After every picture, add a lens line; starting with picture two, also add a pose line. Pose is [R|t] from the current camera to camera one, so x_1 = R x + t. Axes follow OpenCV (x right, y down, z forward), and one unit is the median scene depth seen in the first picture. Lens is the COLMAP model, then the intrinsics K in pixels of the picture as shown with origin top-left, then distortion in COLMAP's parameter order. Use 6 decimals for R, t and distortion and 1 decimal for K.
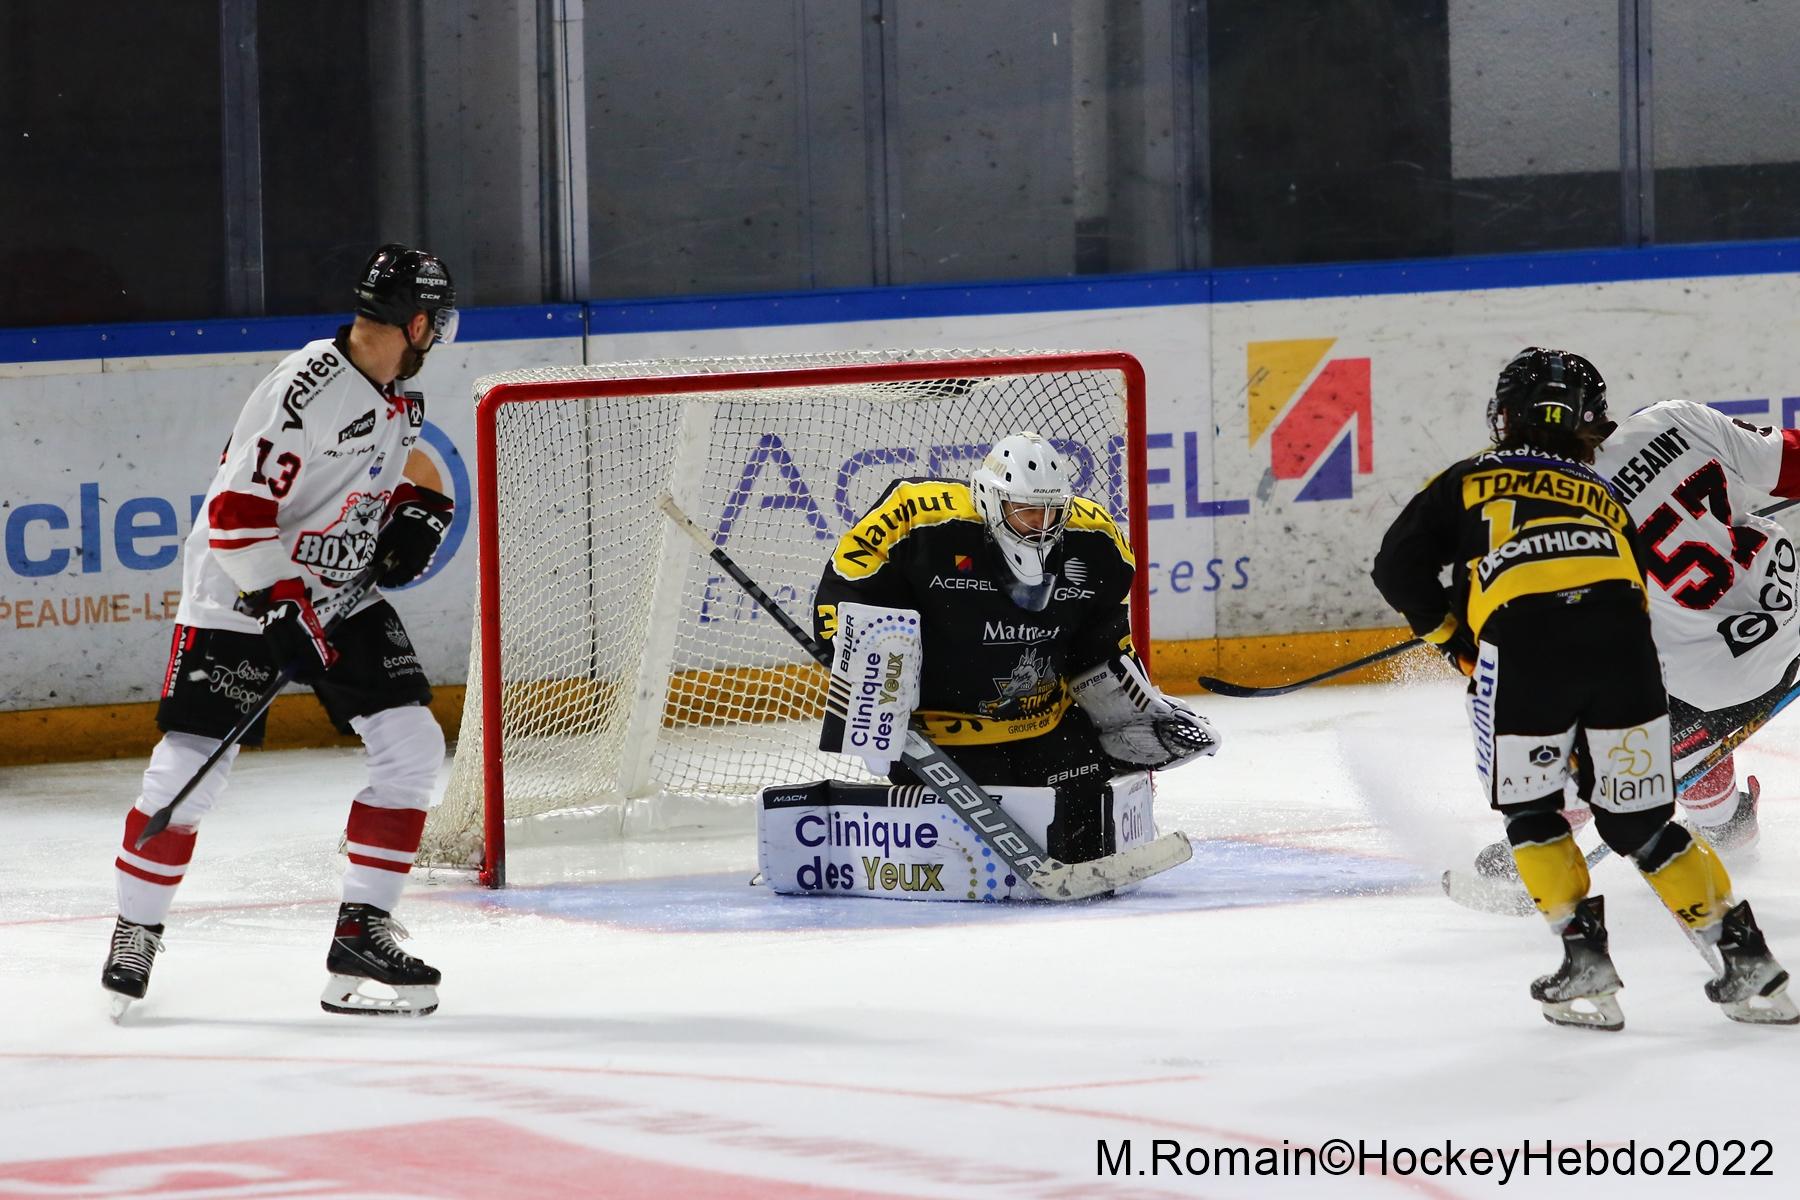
lens RADIAL K [[12328.8, 0, 894.0], [0, 12328.8, 596.9], [0, 0, 1]] dist [0.712952, 19.931839]
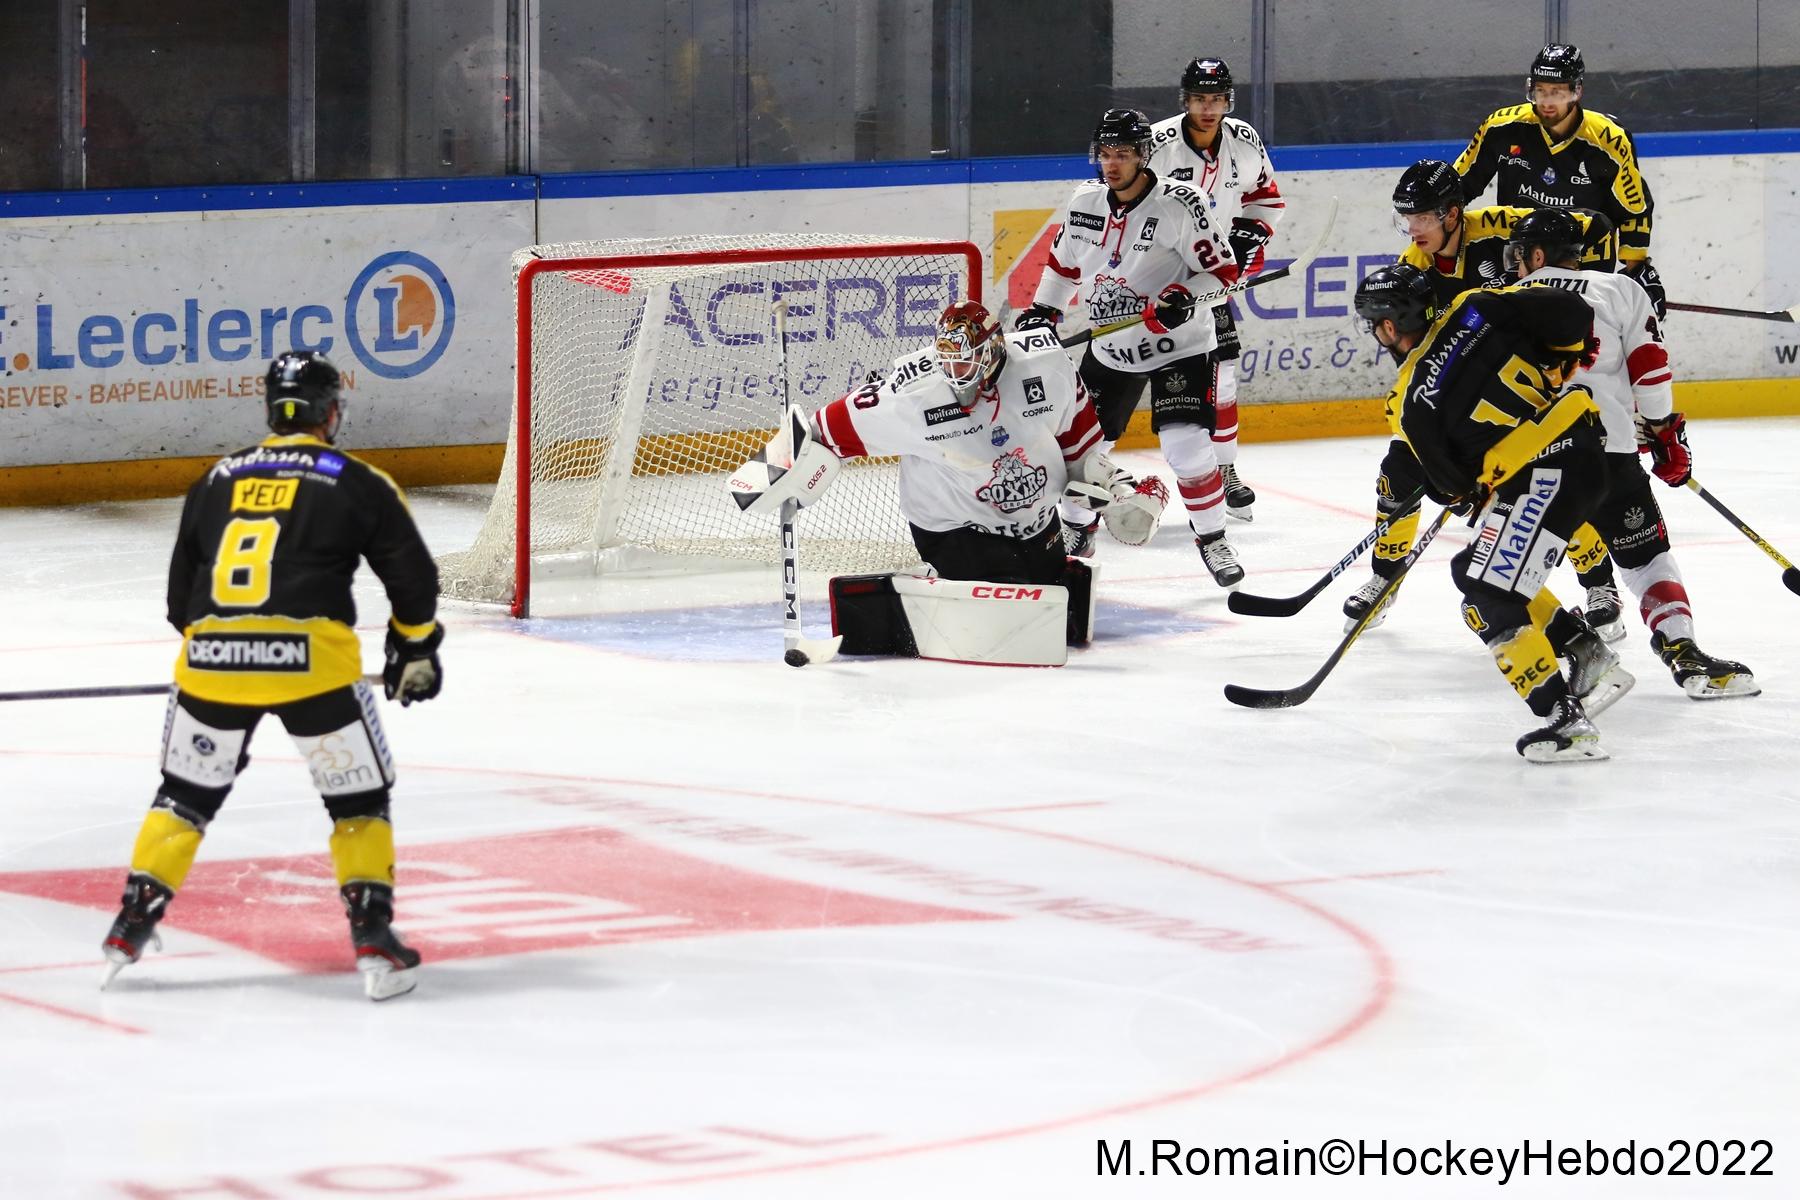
lens RADIAL K [[10739.6, 0, 899.1], [0, 10739.6, 602.9], [0, 0, 1]] dist [0.169558, 8.233965]
pose [[0.998963, 0.022607, -0.039531, 0.064732], [-0.022525, 0.999743, 0.002509, 0.020516], [0.039577, -0.001616, 0.999215, -0.220420]]
